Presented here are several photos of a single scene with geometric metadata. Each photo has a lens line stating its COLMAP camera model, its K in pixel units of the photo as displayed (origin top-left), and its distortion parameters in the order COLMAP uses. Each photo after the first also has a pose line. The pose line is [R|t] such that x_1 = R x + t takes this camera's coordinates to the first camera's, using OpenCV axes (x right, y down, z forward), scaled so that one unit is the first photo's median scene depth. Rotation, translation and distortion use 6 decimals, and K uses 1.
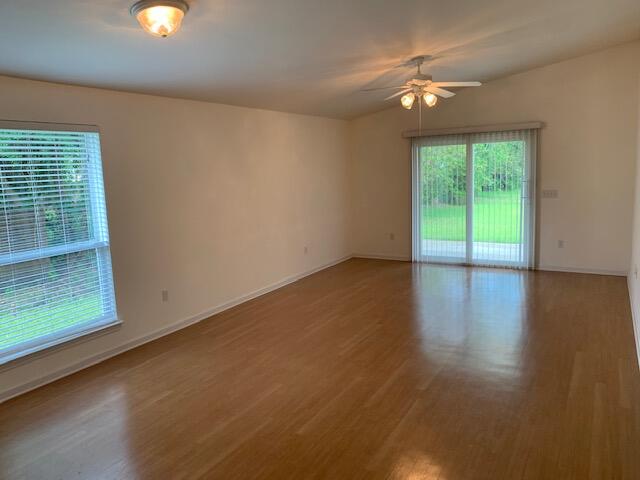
lens RADIAL K [[486.4, 0, 320.0], [0, 486.4, 240.0], [0, 0, 1]] dist [0.001389, 0.001879]
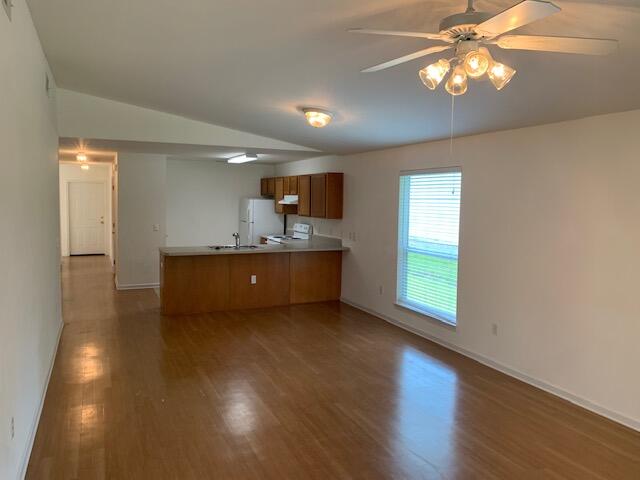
lens RADIAL K [[486.4, 0, 320.0], [0, 486.4, 240.0], [0, 0, 1]] dist [0.001389, 0.001879]
pose [[-0.594508, 0.087212, -0.799346, 0.748082], [-0.119876, 0.973378, 0.195357, -0.237648], [0.795104, 0.211964, -0.568226, 1.385197]]
